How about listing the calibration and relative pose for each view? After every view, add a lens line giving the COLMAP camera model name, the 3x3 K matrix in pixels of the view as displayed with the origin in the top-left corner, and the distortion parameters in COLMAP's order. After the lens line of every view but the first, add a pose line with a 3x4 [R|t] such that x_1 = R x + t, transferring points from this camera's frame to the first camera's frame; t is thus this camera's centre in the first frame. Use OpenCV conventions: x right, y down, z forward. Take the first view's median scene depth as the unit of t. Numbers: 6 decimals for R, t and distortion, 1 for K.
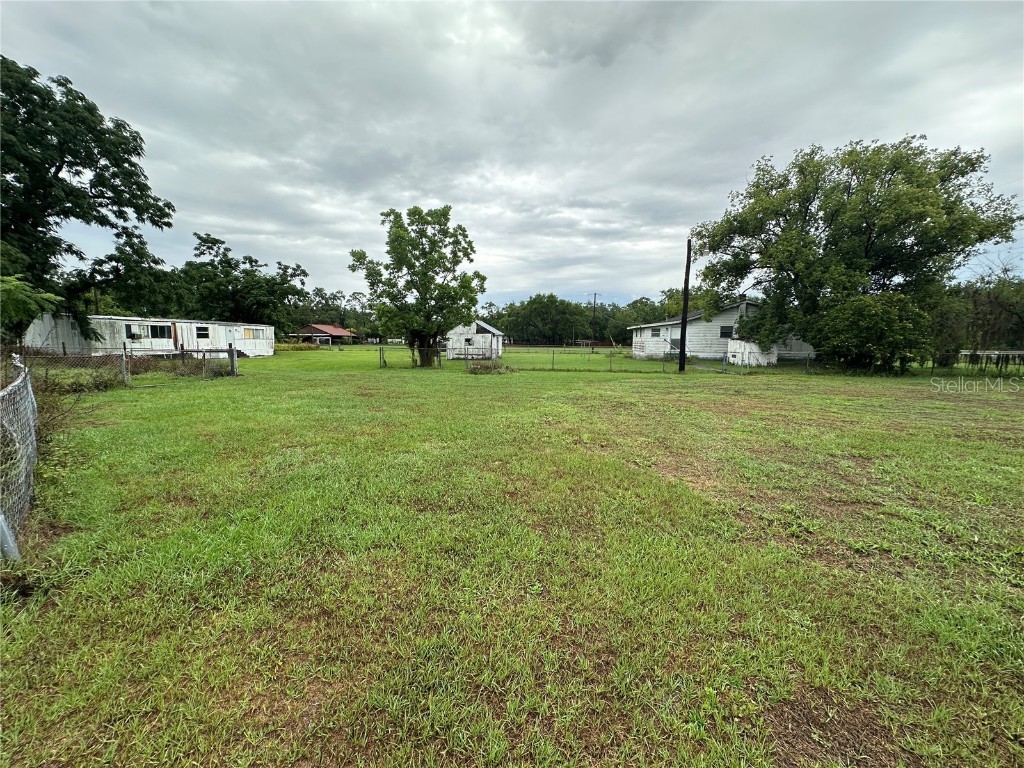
lens RADIAL K [[410.3, 0, 512.0], [0, 410.3, 384.0], [0, 0, 1]] dist [0.002955, -0.000041]
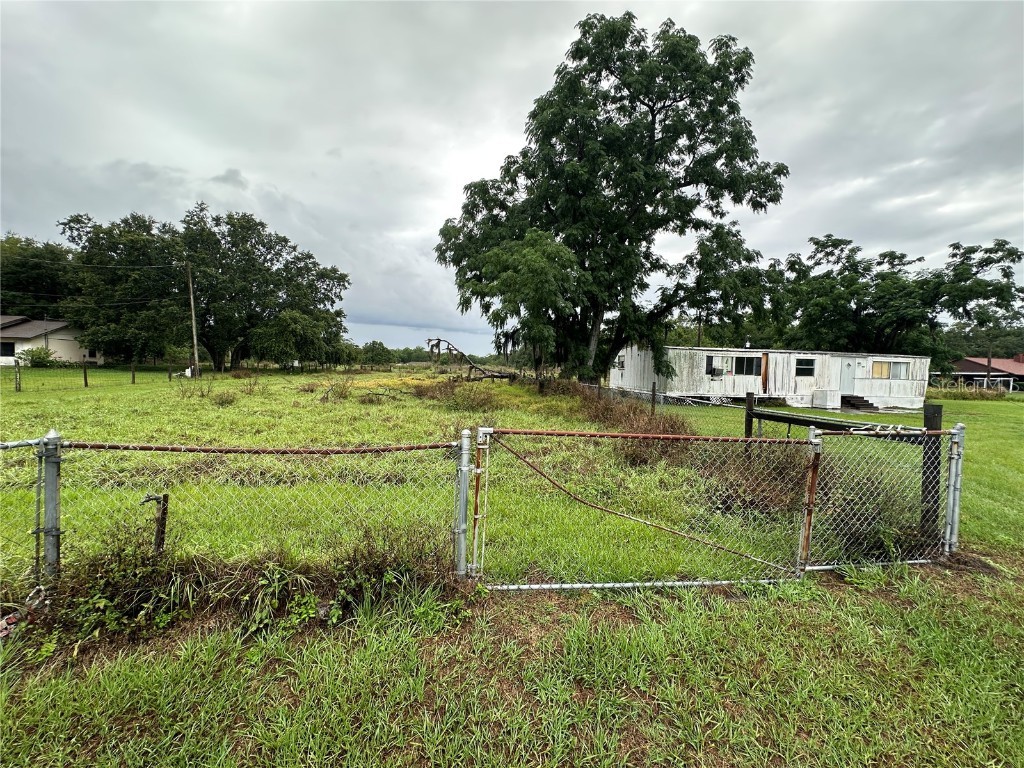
lens RADIAL K [[410.3, 0, 512.0], [0, 410.3, 384.0], [0, 0, 1]] dist [0.002955, -0.000041]
pose [[0.308862, 0.041305, -0.950210, -0.267863], [-0.126220, 0.992000, 0.002094, -0.040599], [0.942695, 0.119289, 0.311604, 0.351225]]
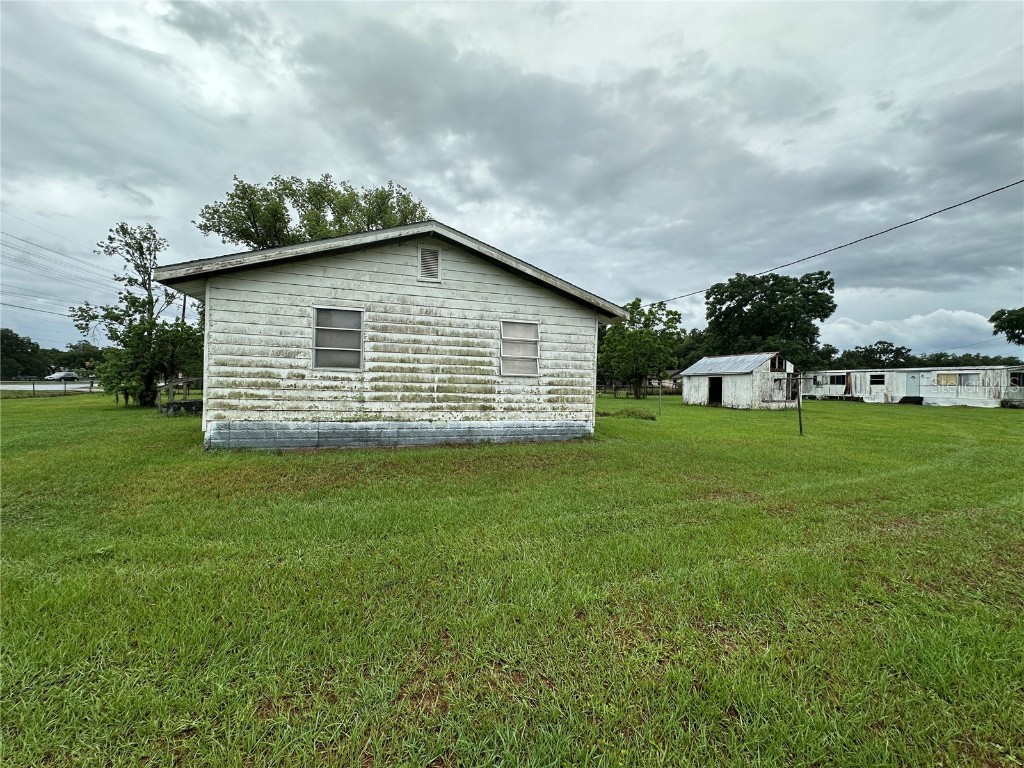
lens RADIAL K [[410.3, 0, 512.0], [0, 410.3, 384.0], [0, 0, 1]] dist [0.002955, -0.000041]
pose [[-0.909662, -0.026356, -0.414512, 0.625674], [-0.071135, 0.993125, 0.092961, -0.145247], [0.409212, 0.114050, -0.905283, 1.594767]]
